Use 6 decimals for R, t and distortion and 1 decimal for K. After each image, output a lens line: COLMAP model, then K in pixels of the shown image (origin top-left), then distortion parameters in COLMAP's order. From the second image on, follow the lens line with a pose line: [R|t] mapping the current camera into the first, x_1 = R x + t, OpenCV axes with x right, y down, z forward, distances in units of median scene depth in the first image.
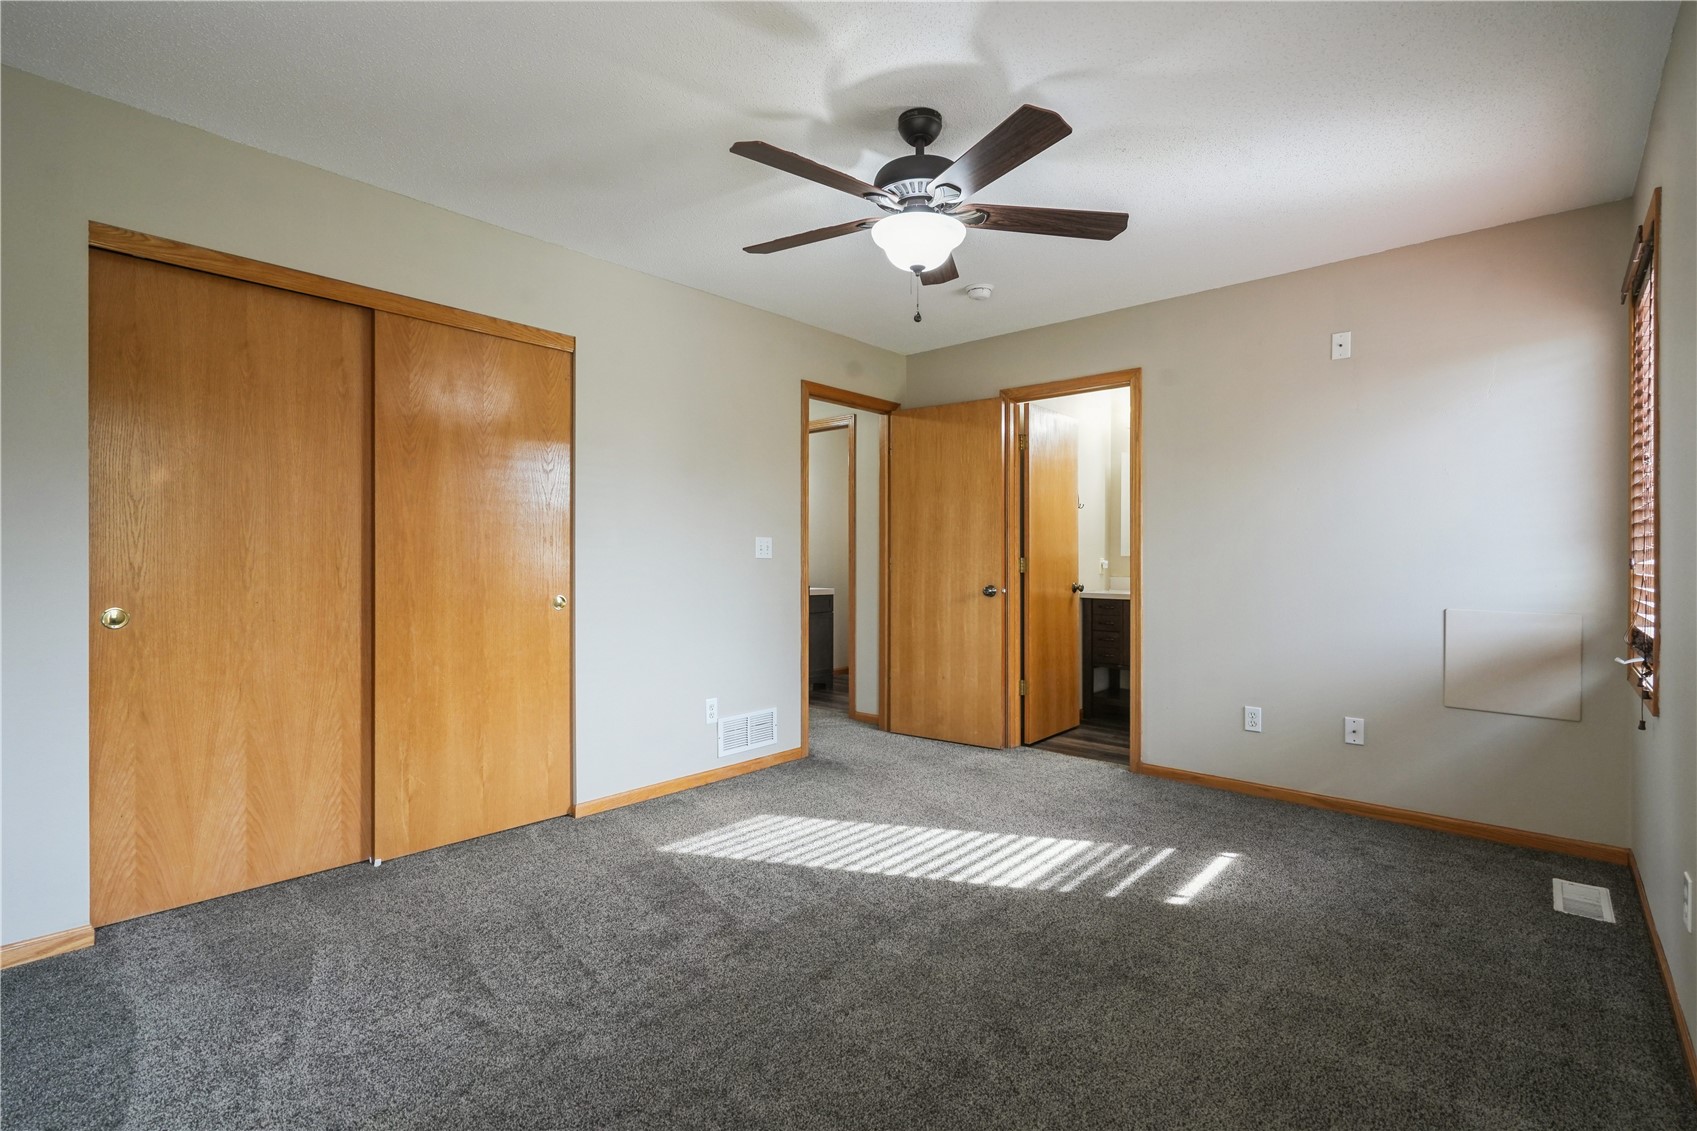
lens RADIAL K [[789.9, 0, 847.2], [0, 789.9, 559.8], [0, 0, 1]] dist [-0.000195, -0.000165]
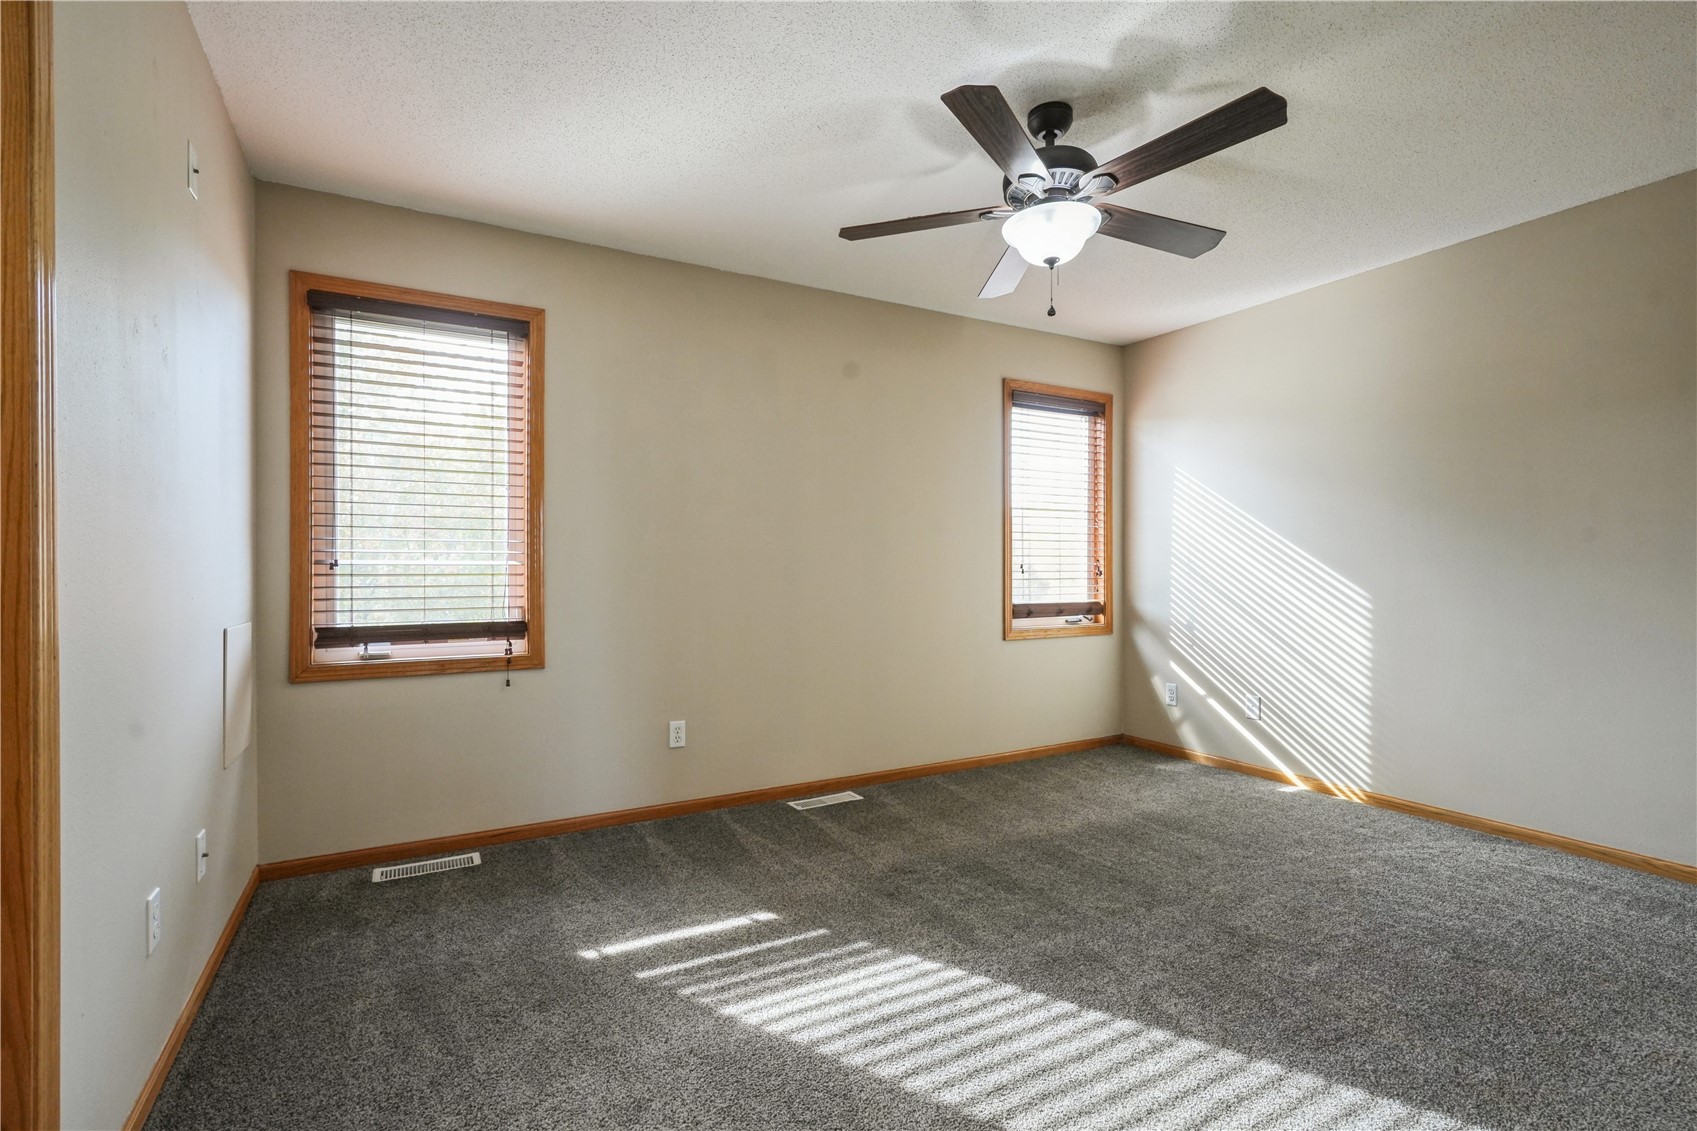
lens RADIAL K [[789.9, 0, 847.2], [0, 789.9, 559.8], [0, 0, 1]] dist [-0.000195, -0.000165]
pose [[-0.945213, 0.006561, 0.326388, 0.008893], [0.005506, 0.999976, -0.004157, 0.005417], [-0.326408, -0.002132, -0.945227, 1.696028]]
